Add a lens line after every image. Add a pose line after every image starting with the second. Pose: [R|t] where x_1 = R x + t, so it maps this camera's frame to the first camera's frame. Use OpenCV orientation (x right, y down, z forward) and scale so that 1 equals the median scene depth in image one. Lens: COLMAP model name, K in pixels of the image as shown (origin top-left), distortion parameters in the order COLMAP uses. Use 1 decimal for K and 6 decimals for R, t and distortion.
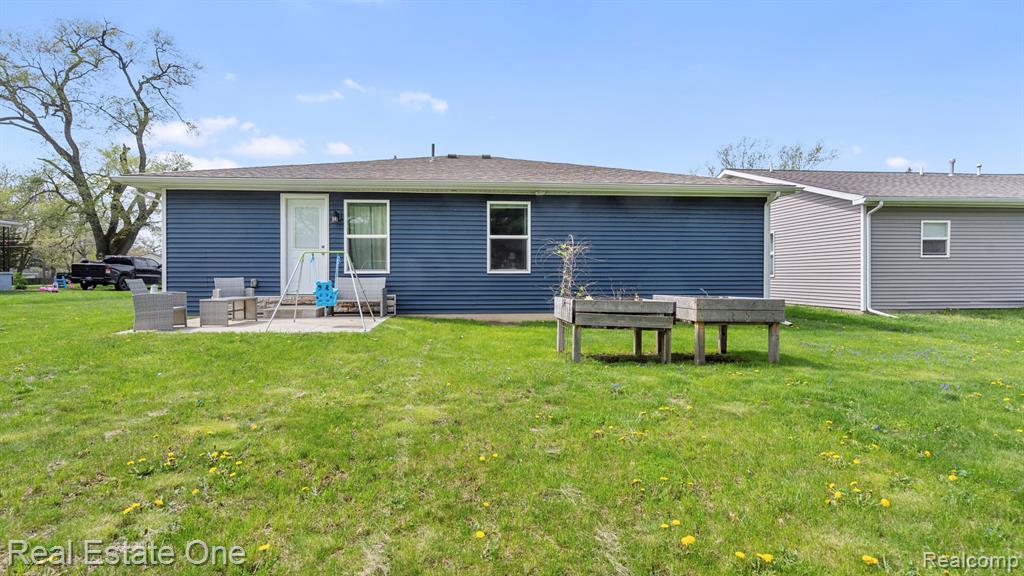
lens RADIAL K [[466.7, 0, 512.0], [0, 466.7, 288.0], [0, 0, 1]] dist [-0.000303, 0.000147]
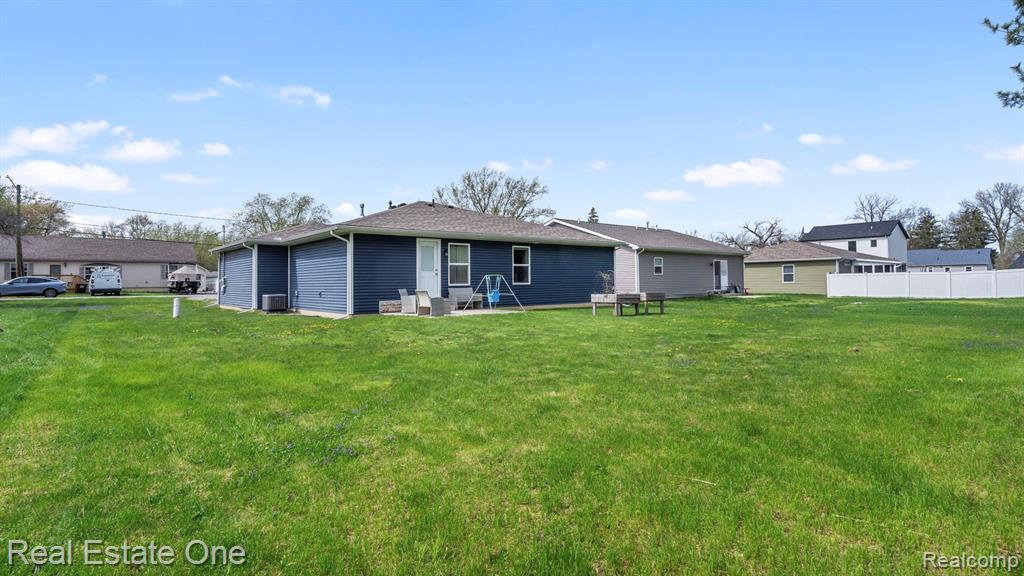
lens RADIAL K [[496.7, 0, 512.0], [0, 496.7, 288.0], [0, 0, 1]] dist [-0.024389, -0.000046]
pose [[0.825231, -0.014524, 0.564609, -0.920748], [0.023422, 0.999689, -0.008518, -0.001673], [-0.564310, 0.020253, 0.825315, -0.487006]]
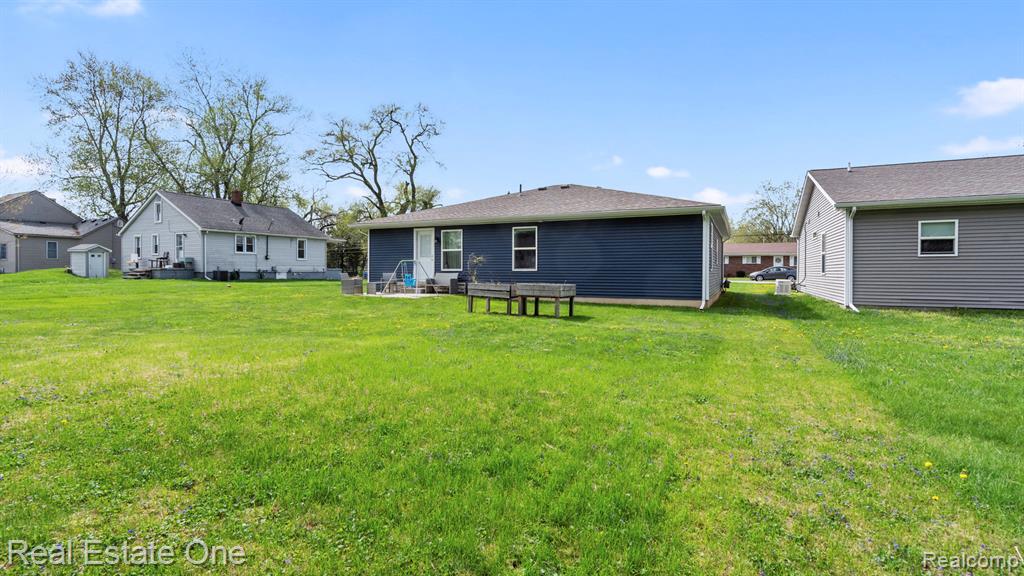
lens RADIAL K [[466.7, 0, 512.0], [0, 466.7, 288.0], [0, 0, 1]] dist [-0.000303, 0.000147]
pose [[0.869335, 0.021218, -0.493767, 0.603777], [-0.017389, 0.999773, 0.012345, 0.006962], [0.493917, -0.002146, 0.869507, -0.345973]]
